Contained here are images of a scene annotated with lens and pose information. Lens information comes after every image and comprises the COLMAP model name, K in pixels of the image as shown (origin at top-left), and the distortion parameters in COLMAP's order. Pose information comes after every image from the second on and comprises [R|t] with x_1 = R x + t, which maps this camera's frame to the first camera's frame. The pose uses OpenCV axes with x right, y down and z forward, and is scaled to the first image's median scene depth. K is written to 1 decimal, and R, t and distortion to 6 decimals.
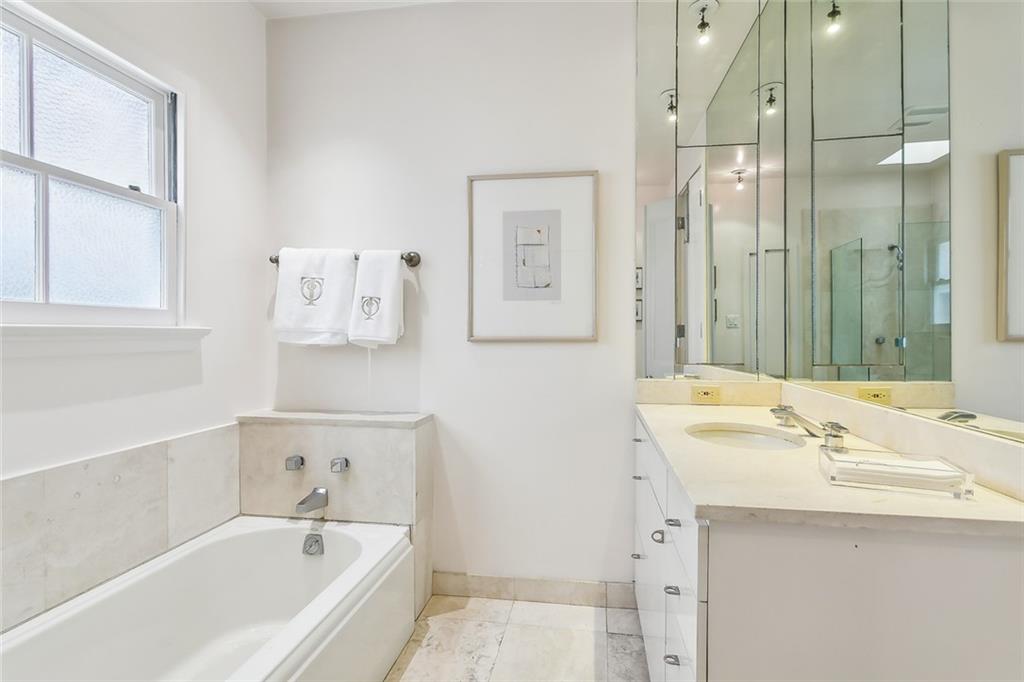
lens RADIAL K [[493.2, 0, 515.0], [0, 493.2, 338.6], [0, 0, 1]] dist [0.003154, 0.000398]
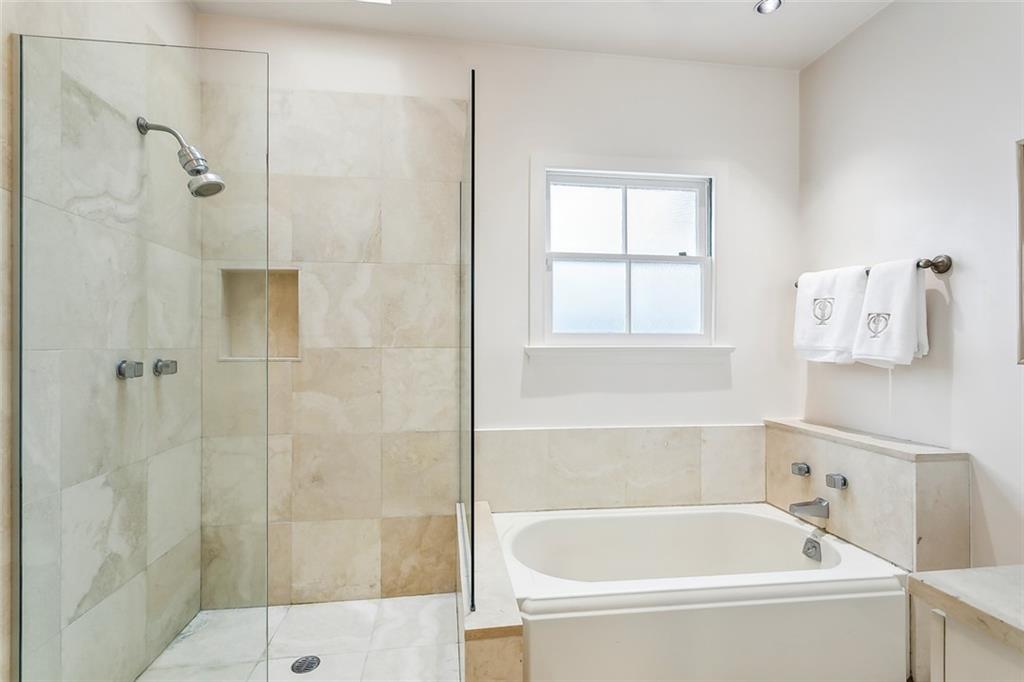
lens RADIAL K [[486.8, 0, 513.7], [0, 486.8, 344.2], [0, 0, 1]] dist [0.002620, 0.001050]
pose [[0.288828, -0.004380, -0.957371, 0.406834], [-0.012630, 0.999885, -0.008385, -0.009259], [0.957298, 0.014514, 0.288740, 0.068178]]
